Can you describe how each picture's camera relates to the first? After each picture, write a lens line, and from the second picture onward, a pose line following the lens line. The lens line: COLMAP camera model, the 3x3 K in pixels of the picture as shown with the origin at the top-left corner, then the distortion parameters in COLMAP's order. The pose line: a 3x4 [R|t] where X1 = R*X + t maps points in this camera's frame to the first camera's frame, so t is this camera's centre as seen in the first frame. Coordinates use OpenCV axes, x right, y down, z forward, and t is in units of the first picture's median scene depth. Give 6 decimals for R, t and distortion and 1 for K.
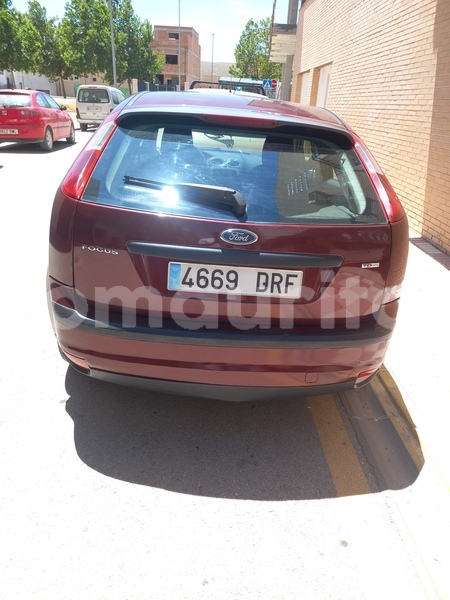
lens RADIAL K [[436.2, 0, 225.8], [0, 436.2, 301.6], [0, 0, 1]] dist [0.008826, -0.001257]
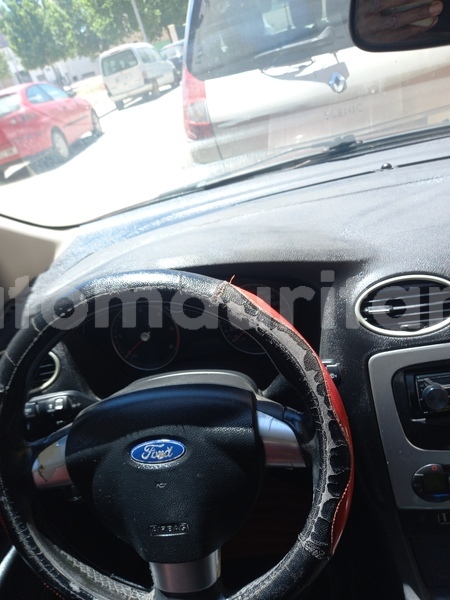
lens RADIAL K [[436.2, 0, 226.8], [0, 436.2, 296.8], [0, 0, 1]] dist [0.008826, -0.001257]
pose [[0.945648, -0.213488, -0.245301, -0.004415], [0.242335, 0.965648, 0.093800, -0.039862], [0.216849, -0.148147, 0.964898, 0.099656]]
